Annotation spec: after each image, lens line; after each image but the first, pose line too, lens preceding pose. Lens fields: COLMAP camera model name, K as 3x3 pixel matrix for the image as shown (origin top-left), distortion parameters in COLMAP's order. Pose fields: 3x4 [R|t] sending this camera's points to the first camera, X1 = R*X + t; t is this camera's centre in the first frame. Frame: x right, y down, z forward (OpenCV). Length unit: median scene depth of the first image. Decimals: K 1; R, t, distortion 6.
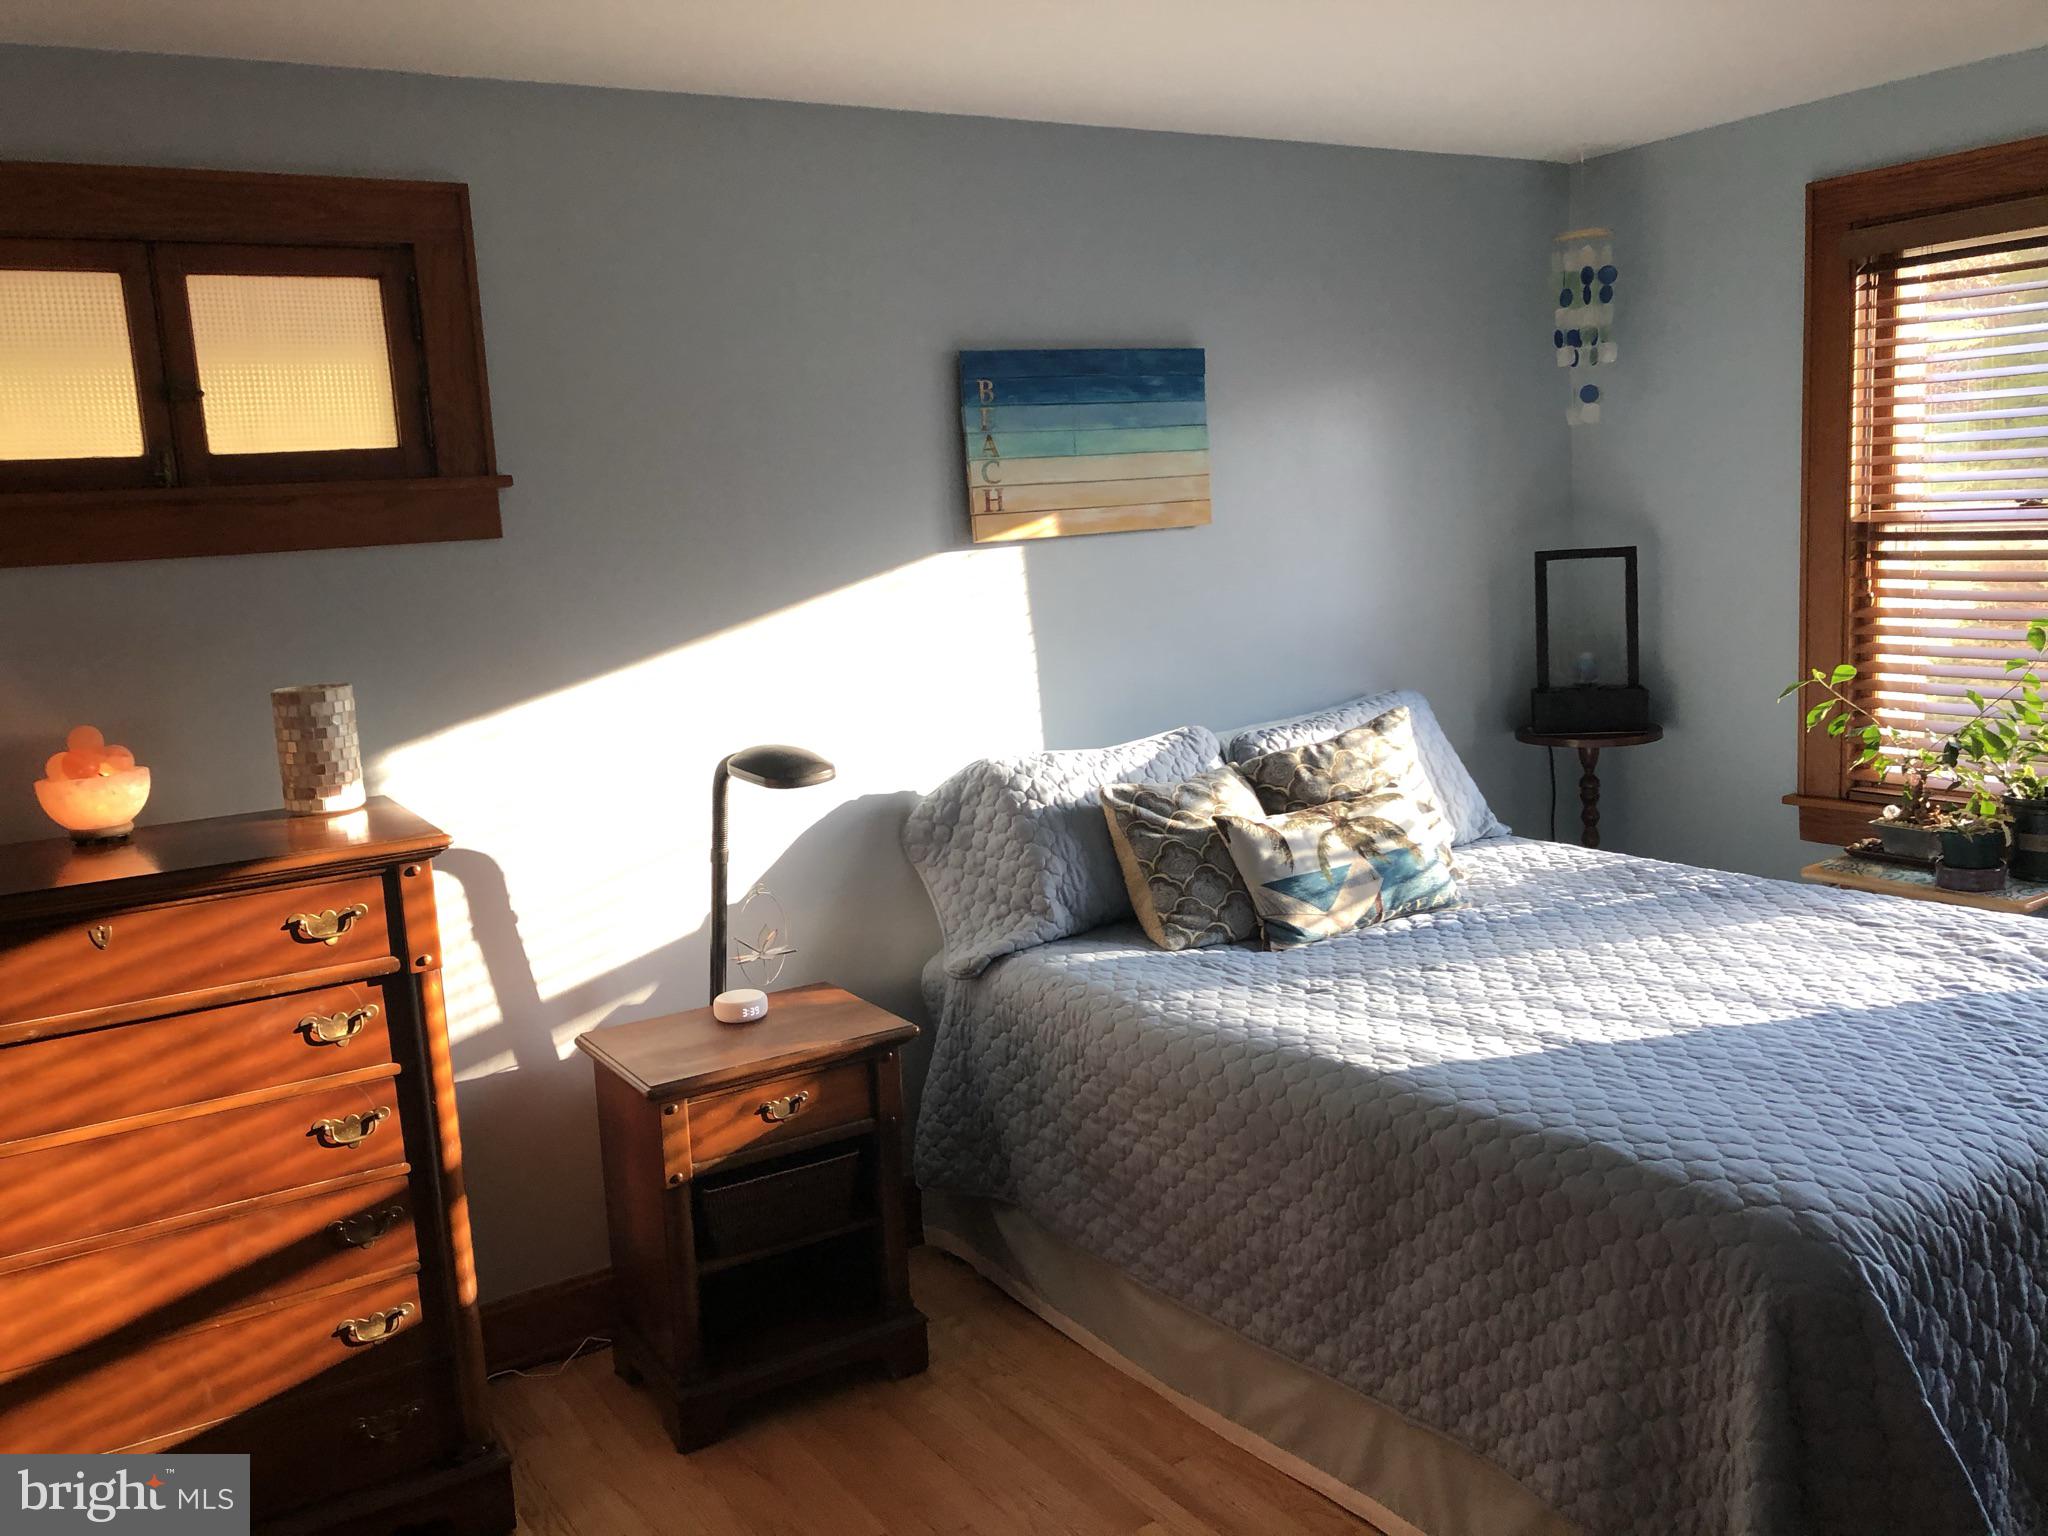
lens RADIAL K [[1661.8, 0, 1009.6], [0, 1661.8, 729.0], [0, 0, 1]] dist [0.041537, -0.049741]
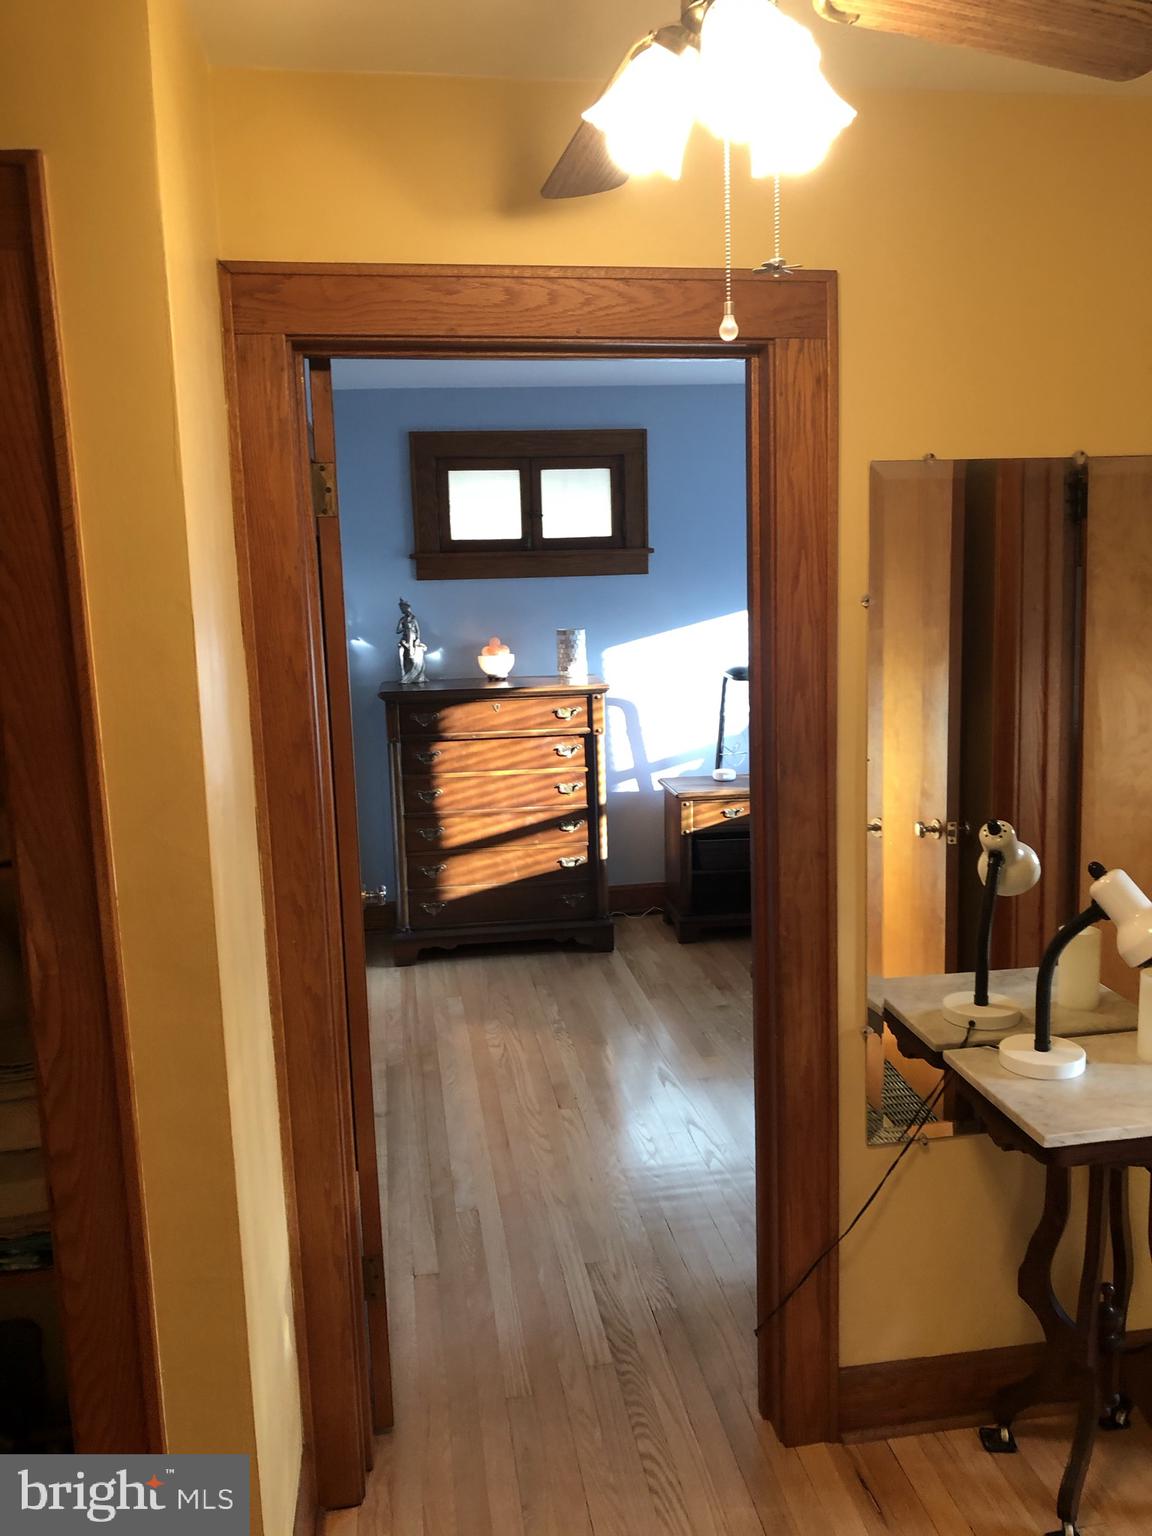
lens RADIAL K [[1246.4, 0, 578.6], [0, 1246.4, 758.4], [0, 0, 1]] dist [0.041537, -0.049741]
pose [[0.917047, 0.094550, -0.387407, 0.339979], [-0.086111, 0.995517, 0.039128, 0.092328], [0.389370, -0.002522, 0.921078, -0.729952]]
